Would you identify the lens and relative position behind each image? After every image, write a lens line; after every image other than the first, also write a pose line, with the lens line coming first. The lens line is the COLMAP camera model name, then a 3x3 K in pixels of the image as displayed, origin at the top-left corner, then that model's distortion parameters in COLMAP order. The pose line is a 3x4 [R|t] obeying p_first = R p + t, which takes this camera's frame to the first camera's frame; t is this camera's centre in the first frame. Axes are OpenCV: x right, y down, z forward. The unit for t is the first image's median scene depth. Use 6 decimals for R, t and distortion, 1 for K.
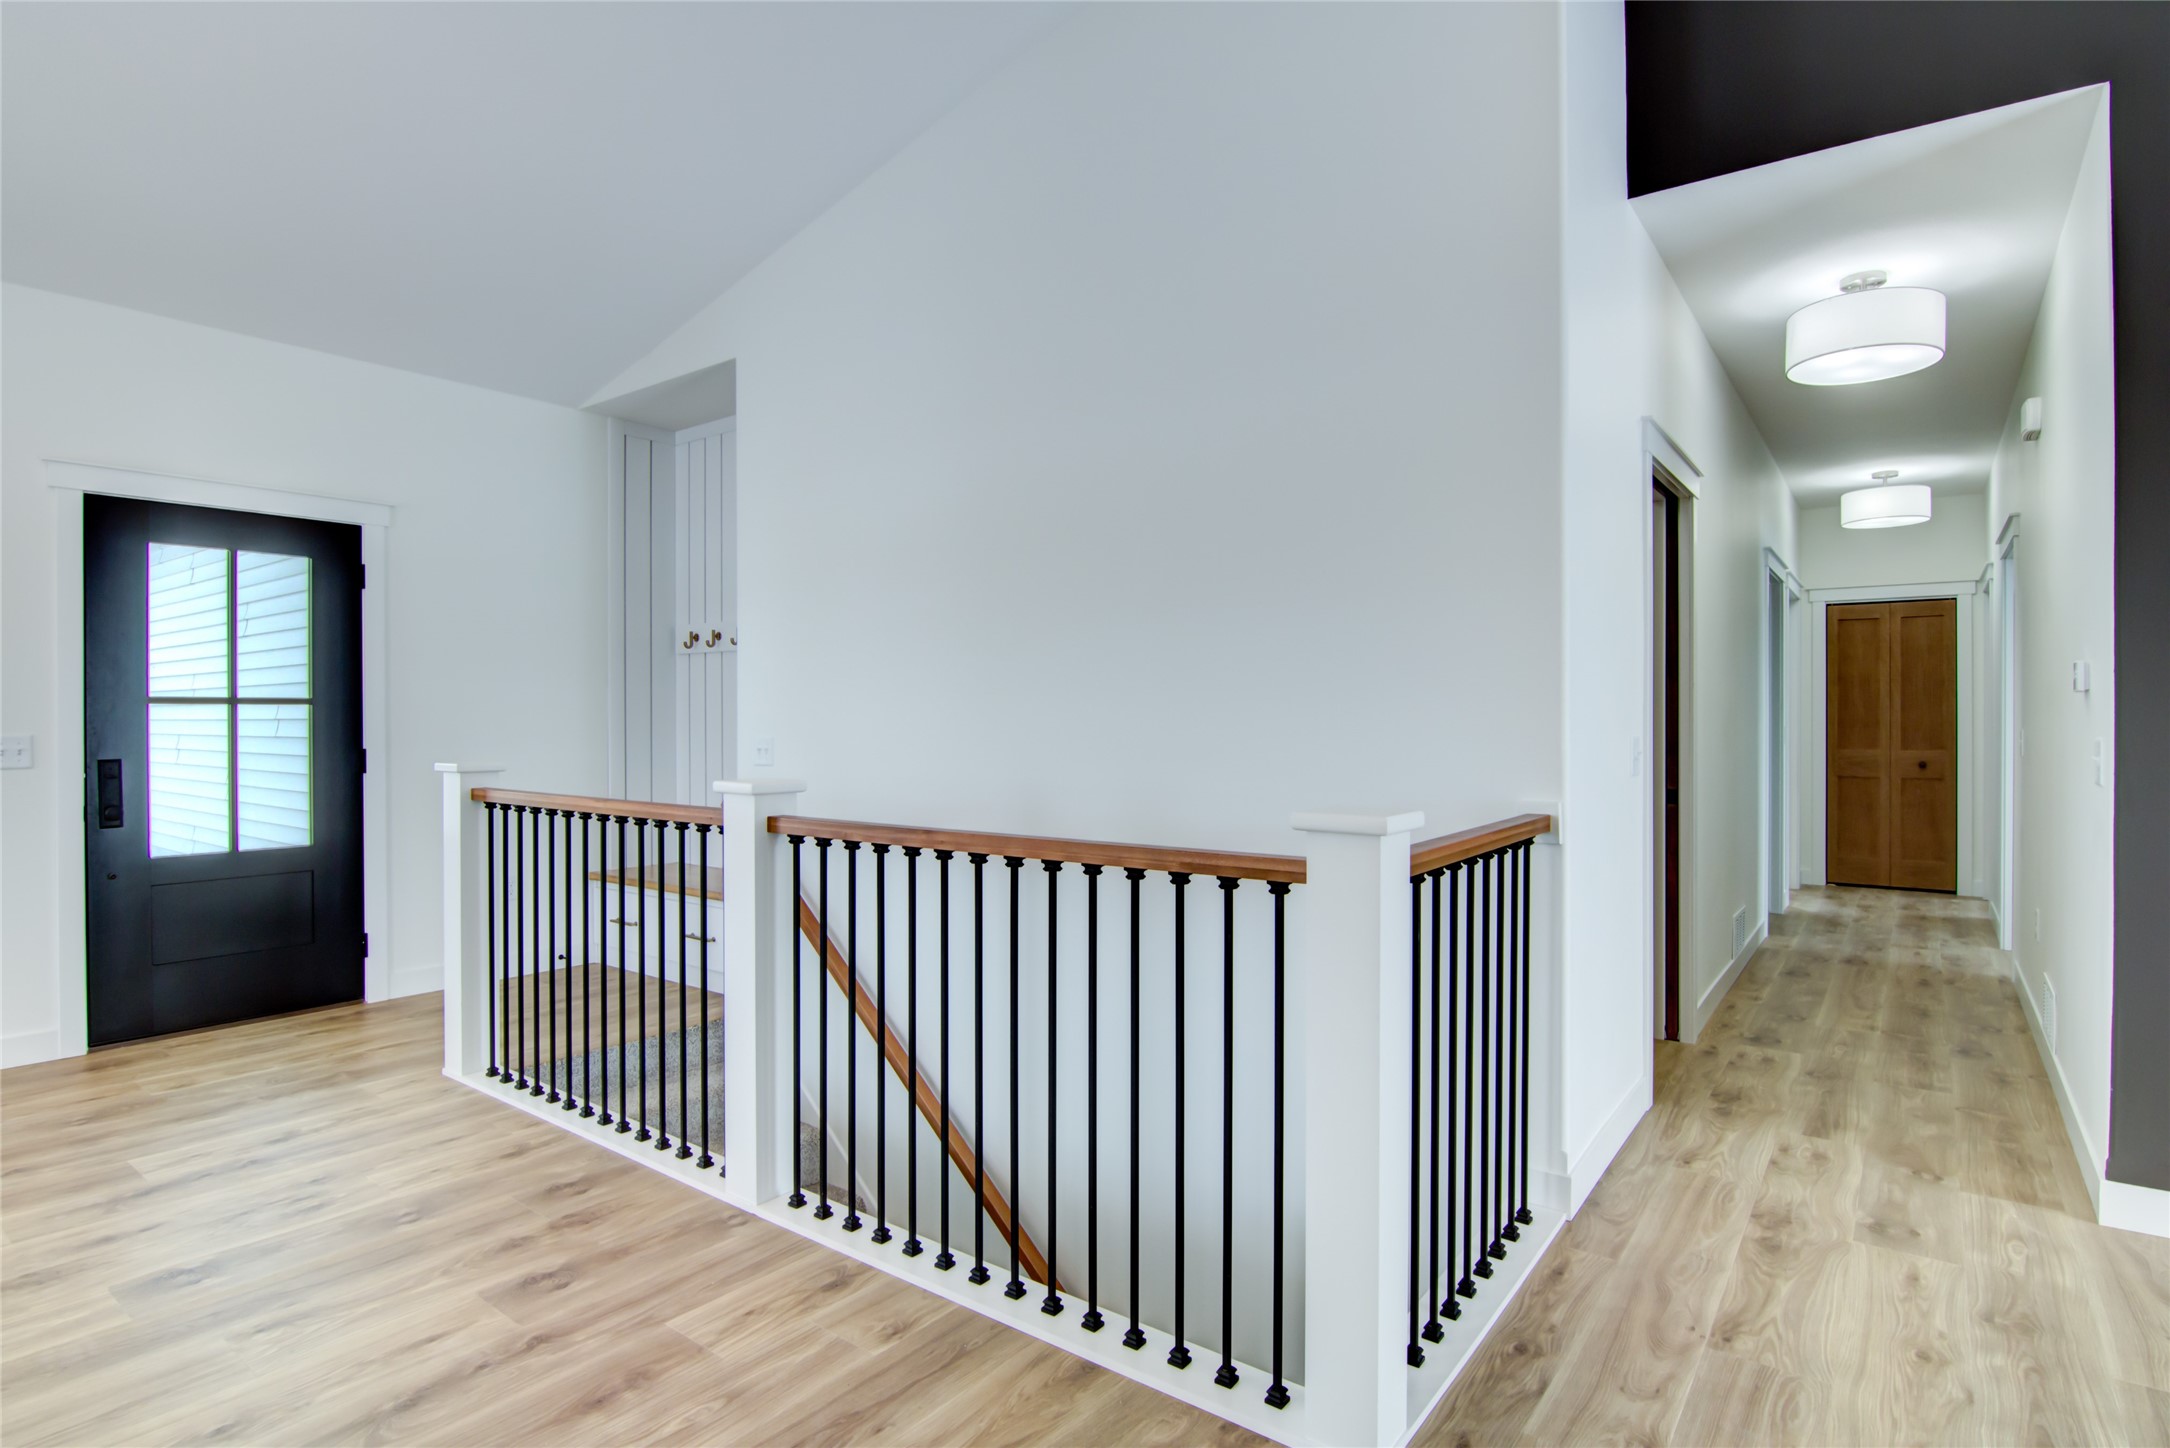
lens RADIAL K [[1114.2, 0, 1076.9], [0, 1114.2, 718.7], [0, 0, 1]] dist [-0.011088, -0.006346]
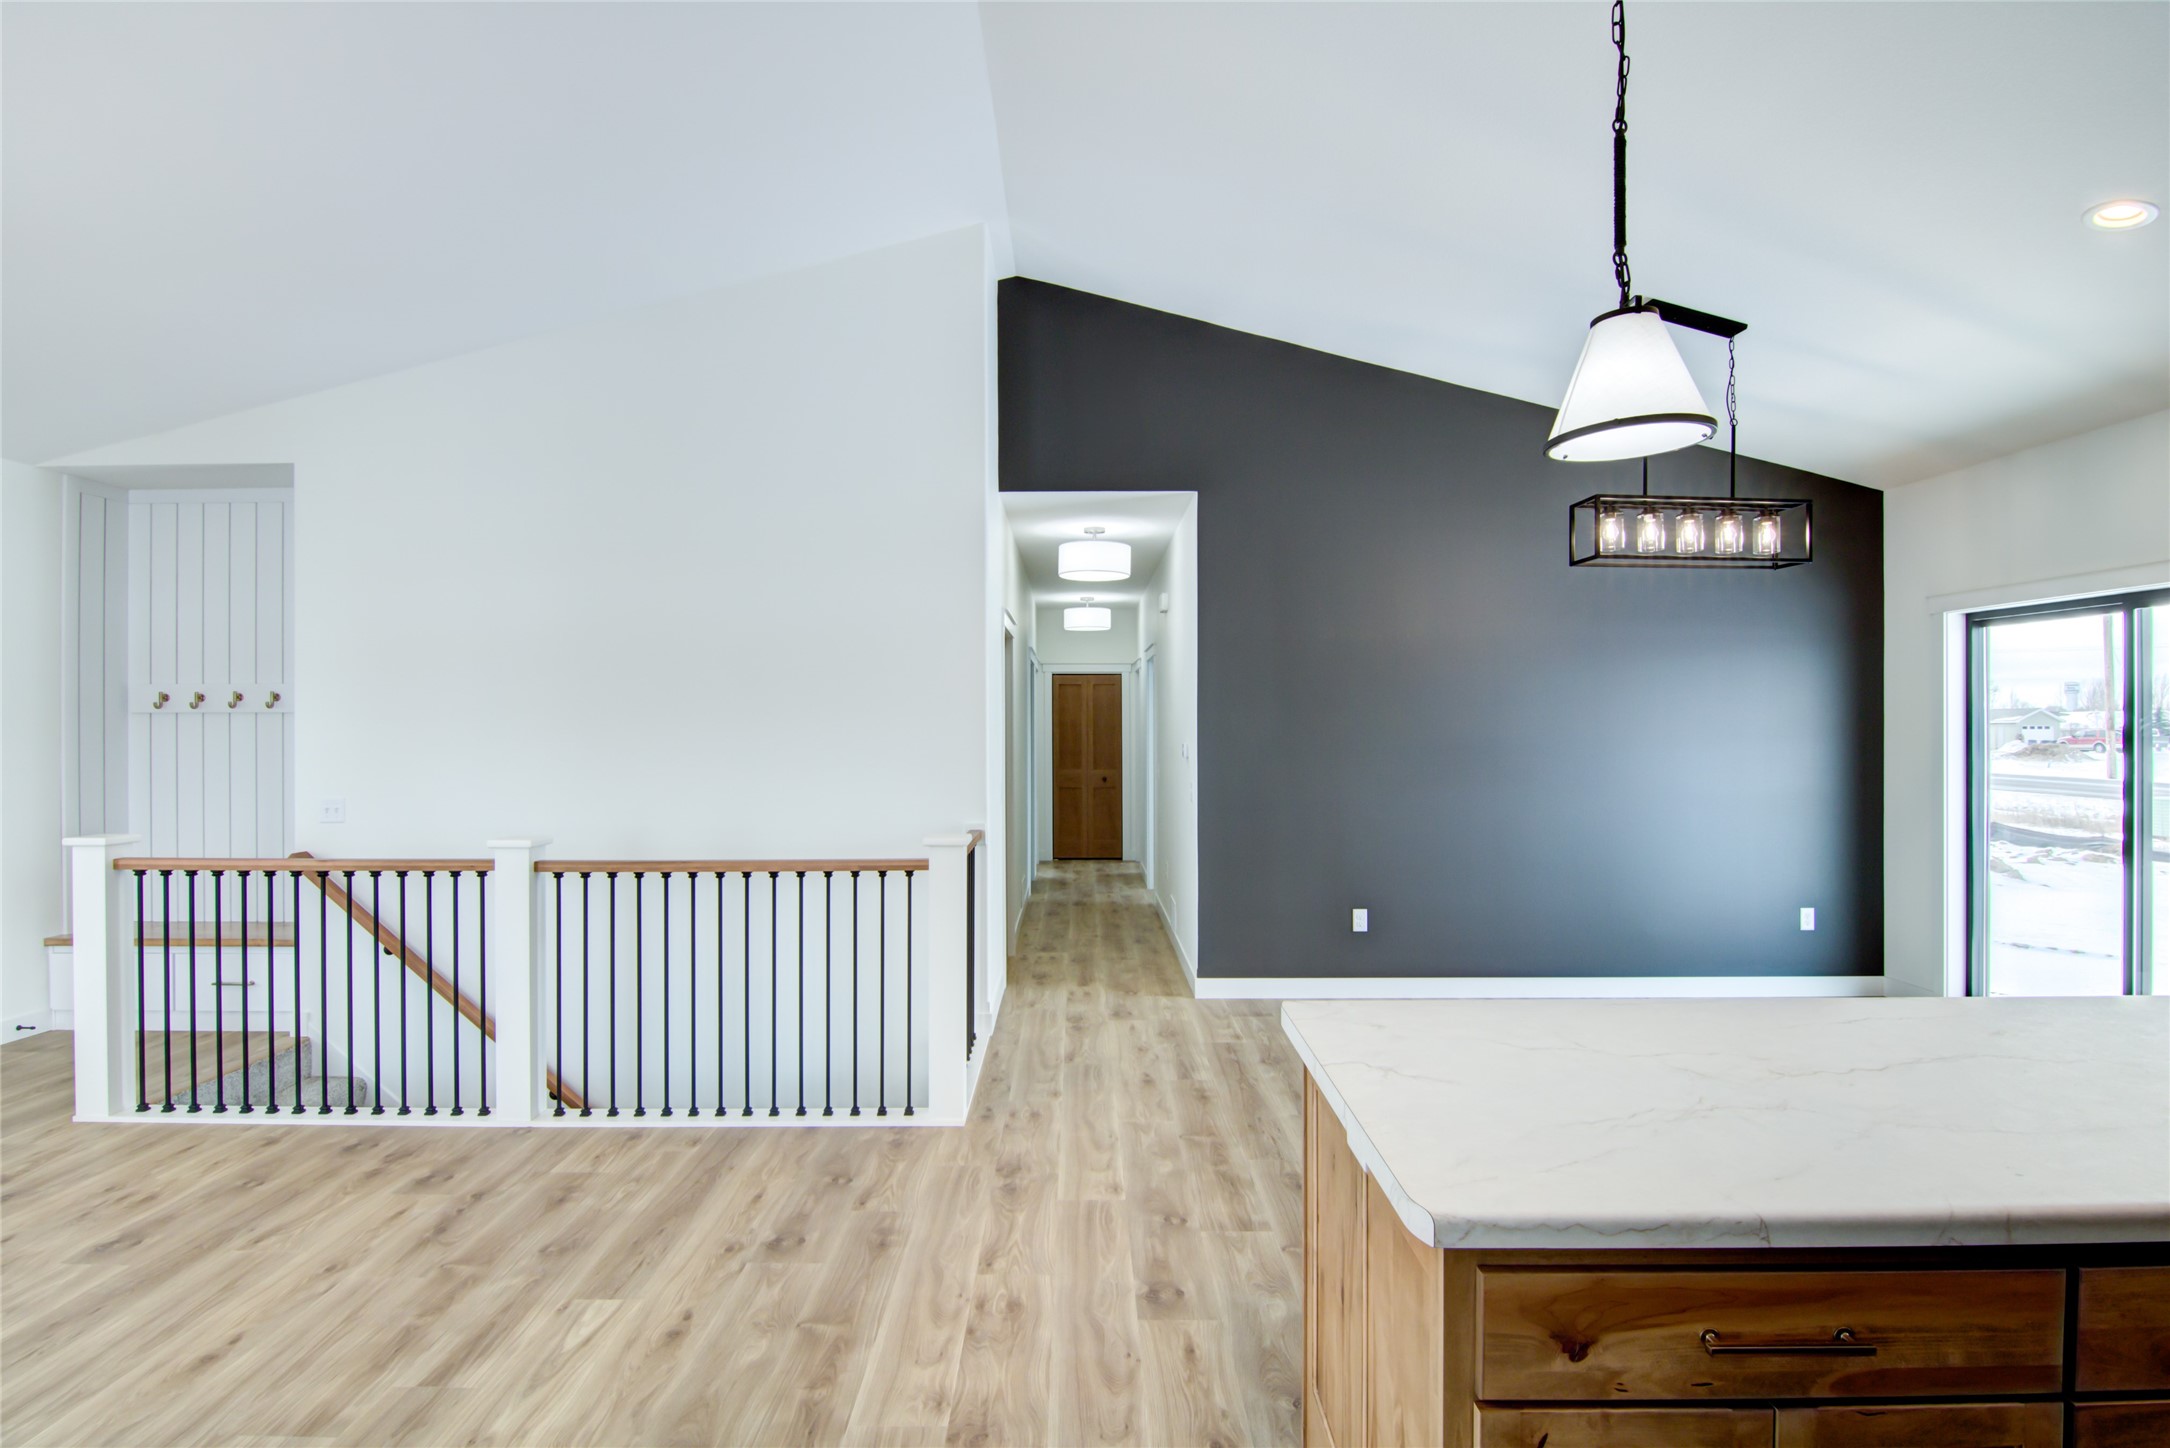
lens RADIAL K [[1090.3, 0, 1068.9], [0, 1090.3, 724.8], [0, 0, 1]] dist [-0.019232, -0.003715]
pose [[0.801574, -0.002514, 0.597890, -0.443536], [0.005327, 0.999981, -0.002937, -0.068010], [-0.597872, 0.005539, 0.801573, -0.467713]]
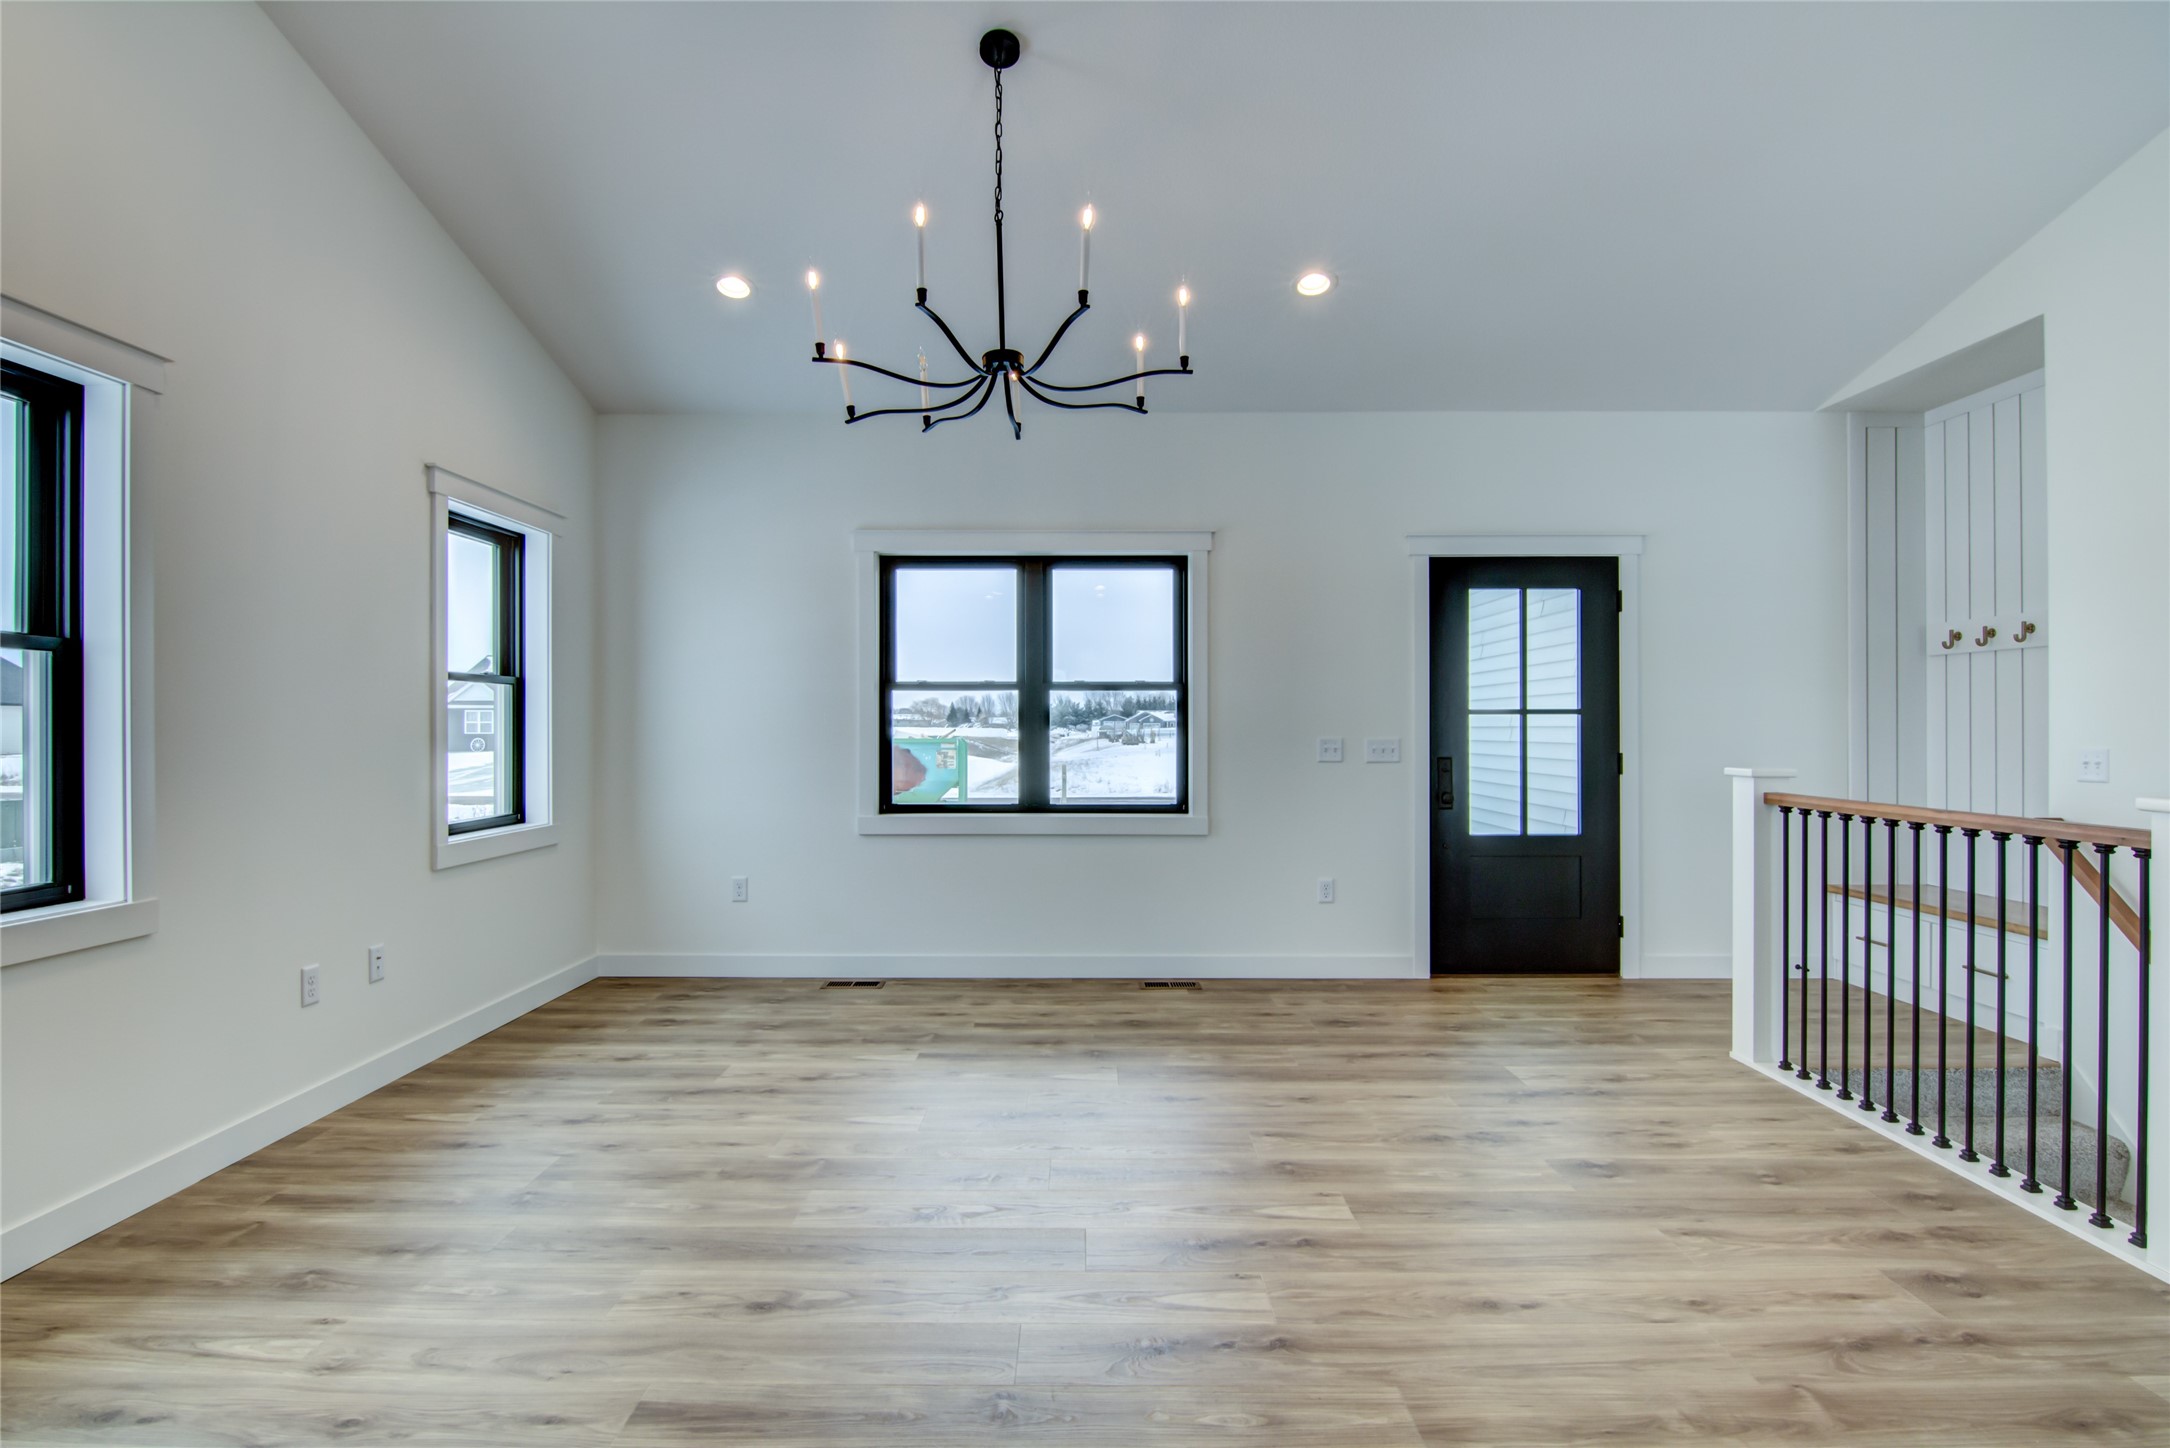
lens RADIAL K [[1090.3, 0, 1068.9], [0, 1090.3, 724.8], [0, 0, 1]] dist [-0.019232, -0.003715]
pose [[0.593416, -0.000458, -0.804896, -0.117123], [-0.000709, 0.999999, -0.001092, -0.000165], [0.804895, 0.001219, 0.593416, -0.151568]]
